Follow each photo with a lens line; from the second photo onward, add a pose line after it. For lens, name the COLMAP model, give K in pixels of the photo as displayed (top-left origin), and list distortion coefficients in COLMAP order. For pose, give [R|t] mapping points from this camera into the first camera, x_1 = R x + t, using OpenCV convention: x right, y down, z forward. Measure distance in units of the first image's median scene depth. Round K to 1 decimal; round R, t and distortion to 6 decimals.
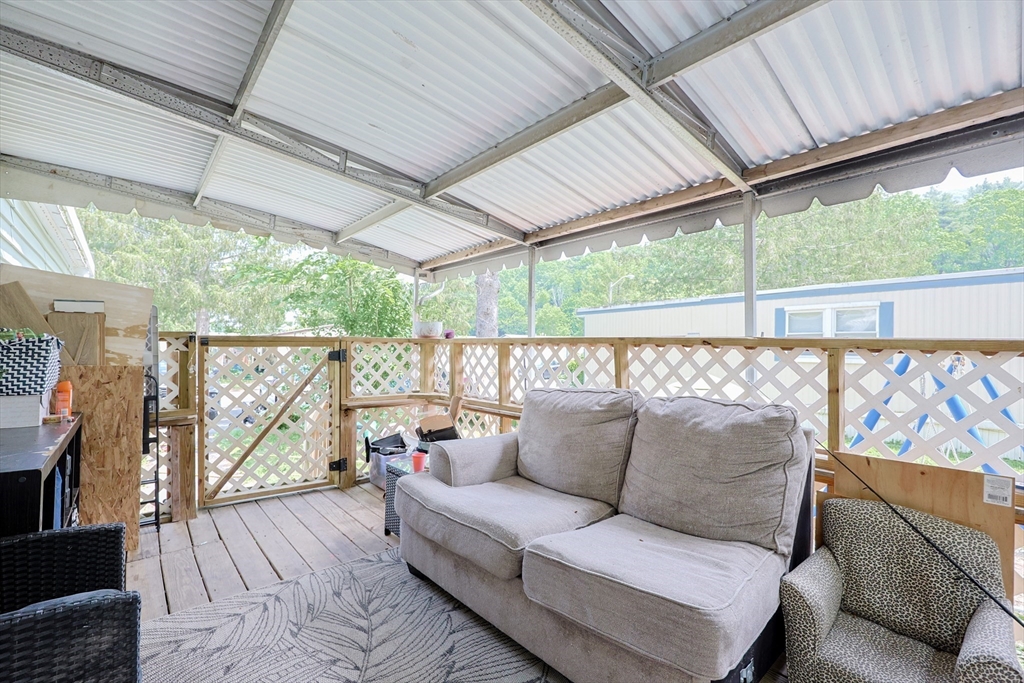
lens RADIAL K [[444.8, 0, 521.7], [0, 444.8, 345.9], [0, 0, 1]] dist [0.002466, 0.000440]
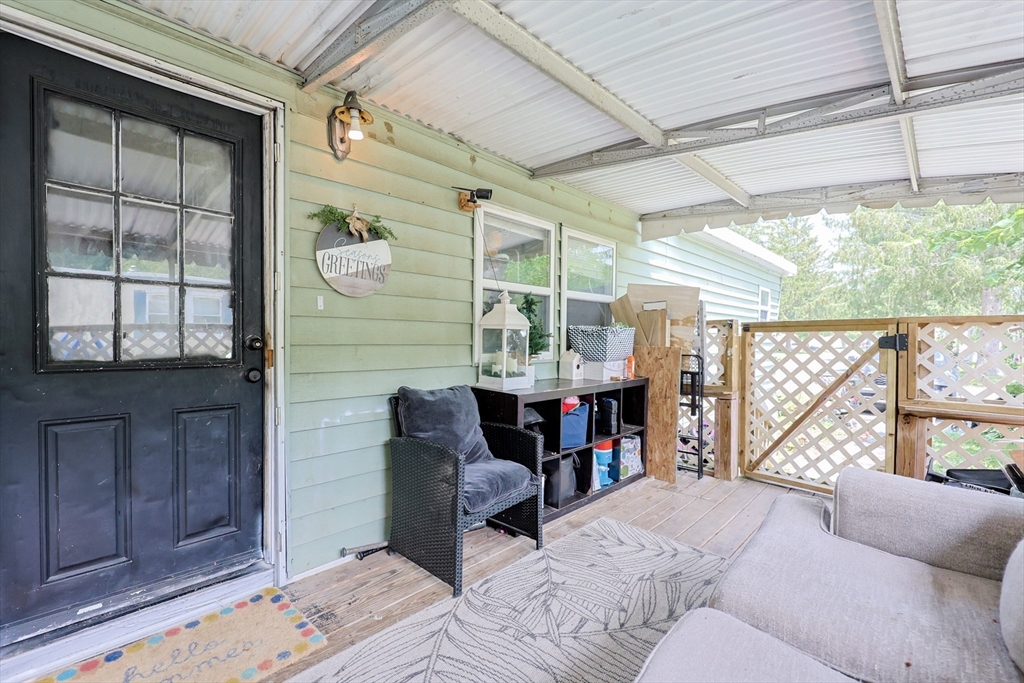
lens RADIAL K [[448.8, 0, 515.2], [0, 448.8, 340.5], [0, 0, 1]] dist [-0.000279, -0.000197]
pose [[0.081511, 0.006167, -0.996653, 0.374899], [0.008681, 0.999939, 0.006898, 0.009778], [0.996635, -0.009214, 0.081453, 0.352523]]
